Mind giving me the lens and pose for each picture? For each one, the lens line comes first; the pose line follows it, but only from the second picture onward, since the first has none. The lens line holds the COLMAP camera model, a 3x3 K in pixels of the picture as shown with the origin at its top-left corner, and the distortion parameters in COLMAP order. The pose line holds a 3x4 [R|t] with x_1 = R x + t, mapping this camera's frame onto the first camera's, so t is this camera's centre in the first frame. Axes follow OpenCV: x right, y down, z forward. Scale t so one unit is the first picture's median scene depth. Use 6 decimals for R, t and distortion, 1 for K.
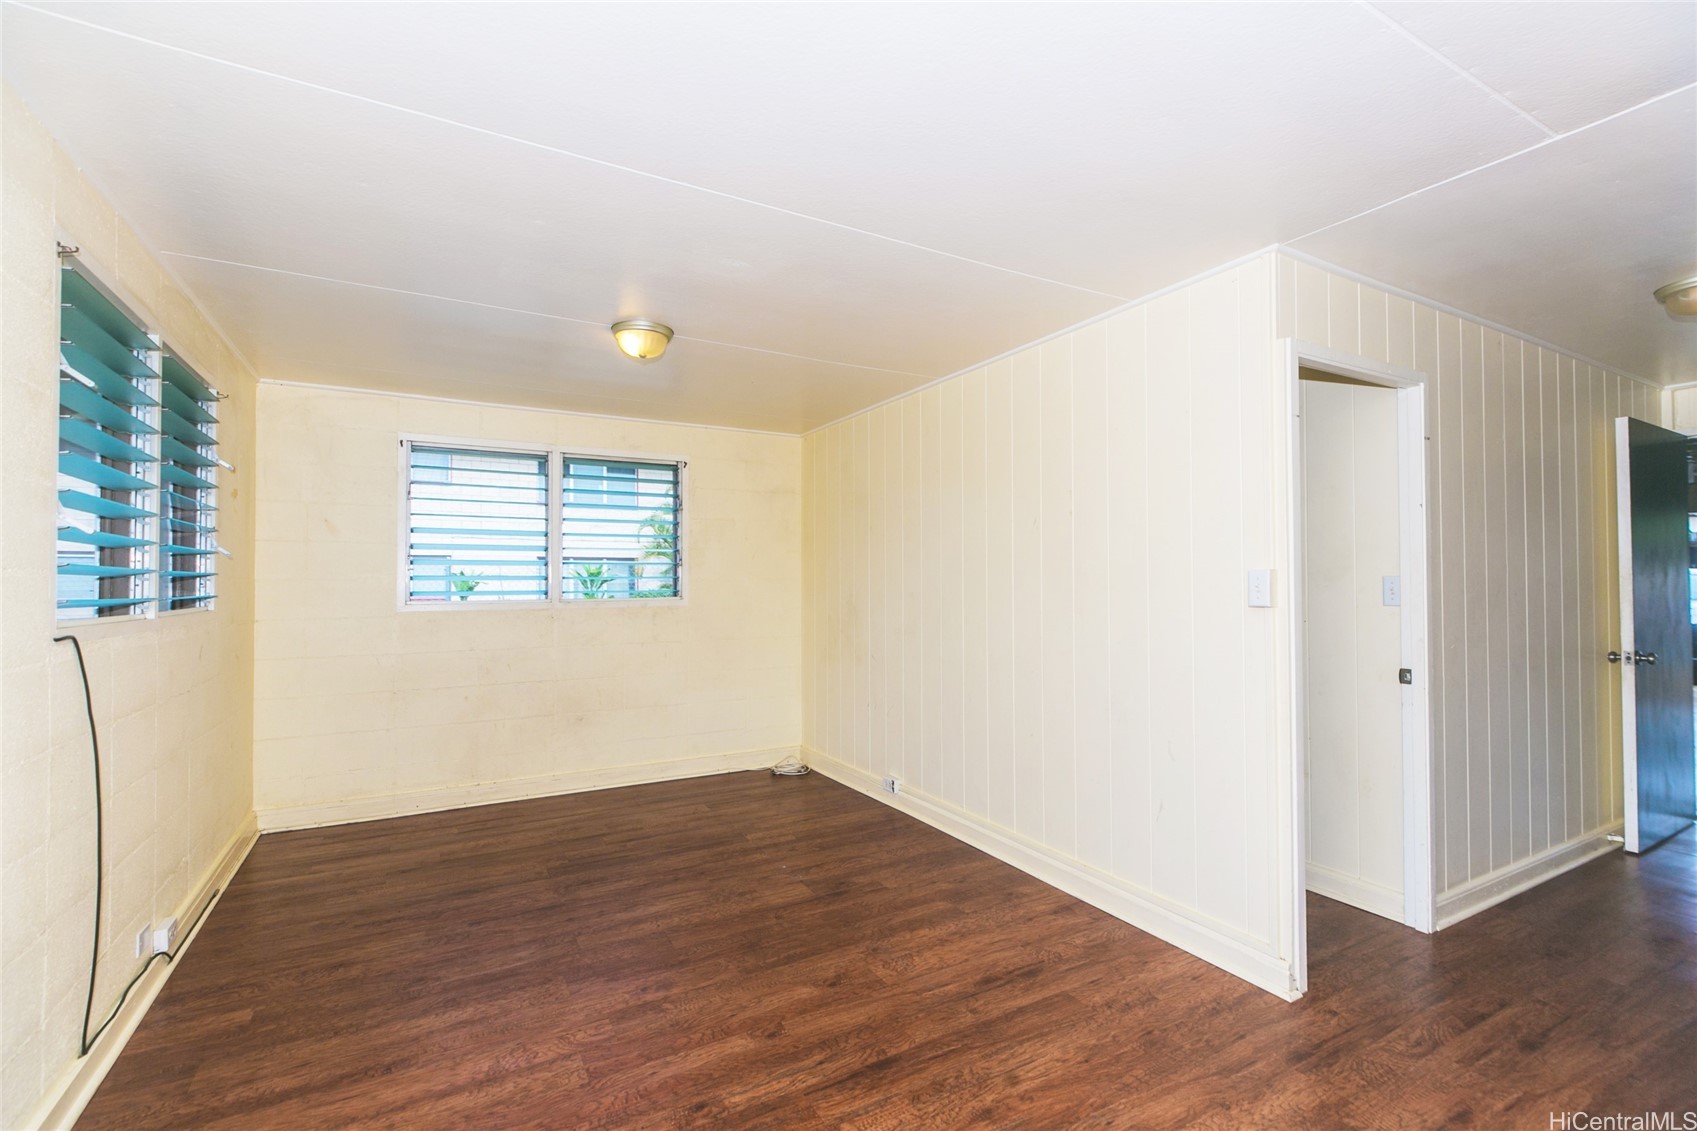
lens RADIAL K [[755.4, 0, 848.5], [0, 755.4, 565.5], [0, 0, 1]] dist [0.022105, -0.013899]
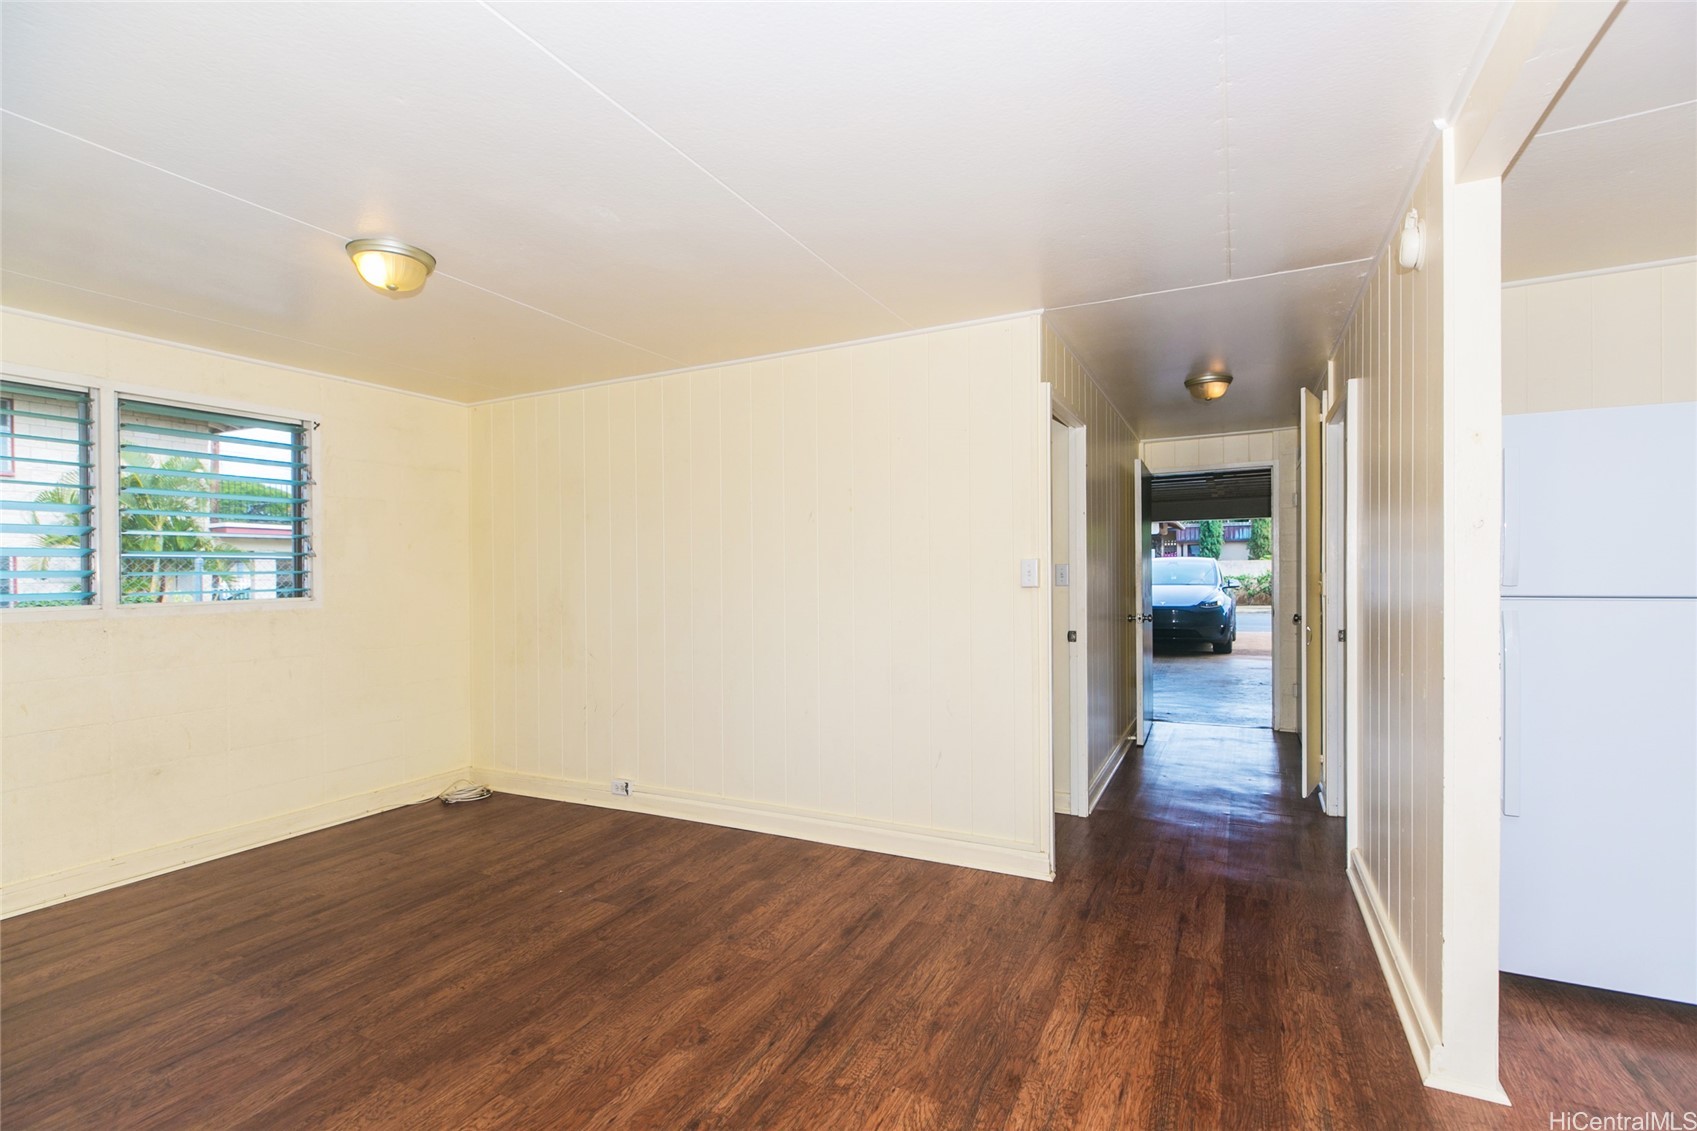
lens RADIAL K [[755.9, 0, 862.0], [0, 755.9, 576.6], [0, 0, 1]] dist [0.024289, -0.013122]
pose [[0.828278, -0.011479, 0.560200, -0.353203], [-0.000148, 0.999786, 0.020706, 0.007733], [-0.560318, -0.017233, 0.828098, 0.073419]]
